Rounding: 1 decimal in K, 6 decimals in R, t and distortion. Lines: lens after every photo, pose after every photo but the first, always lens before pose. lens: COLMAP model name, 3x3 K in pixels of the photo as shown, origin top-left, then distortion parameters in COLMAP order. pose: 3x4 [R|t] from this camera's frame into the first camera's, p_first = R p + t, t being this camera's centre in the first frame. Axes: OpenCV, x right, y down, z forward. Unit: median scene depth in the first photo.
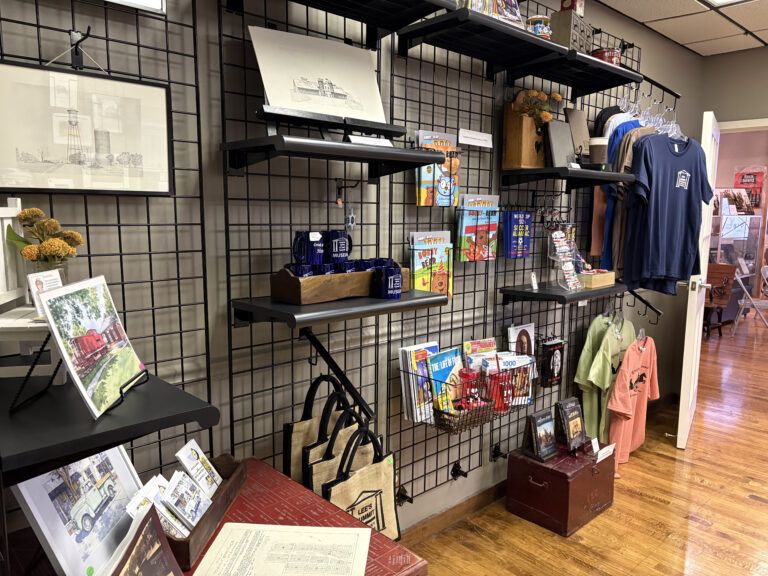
lens RADIAL K [[576.6, 0, 384.4], [0, 576.6, 284.5], [0, 0, 1]] dist [0.016659, 0.005969]
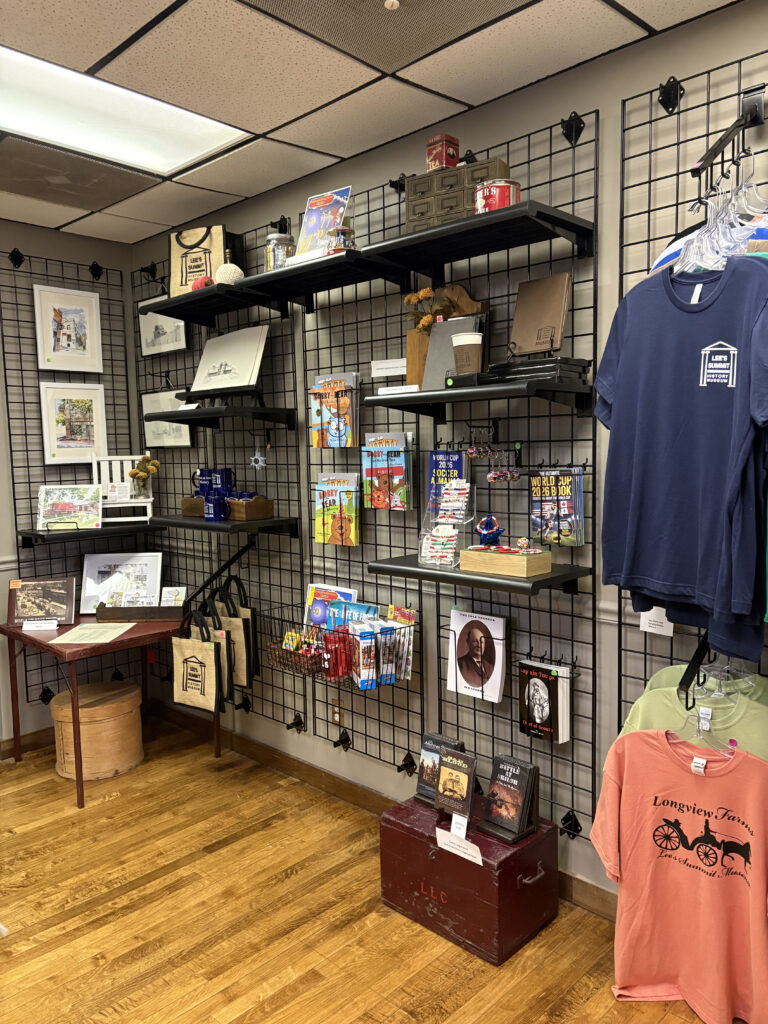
lens RADIAL K [[768.8, 0, 384.0], [0, 768.8, 516.3], [0, 0, 1]] dist [0.016659, 0.005969]
pose [[0.058666, 0.071066, -0.995745, 1.312704], [-0.115712, 0.991224, 0.063926, -0.105601], [0.991549, 0.111469, 0.066374, 0.938882]]
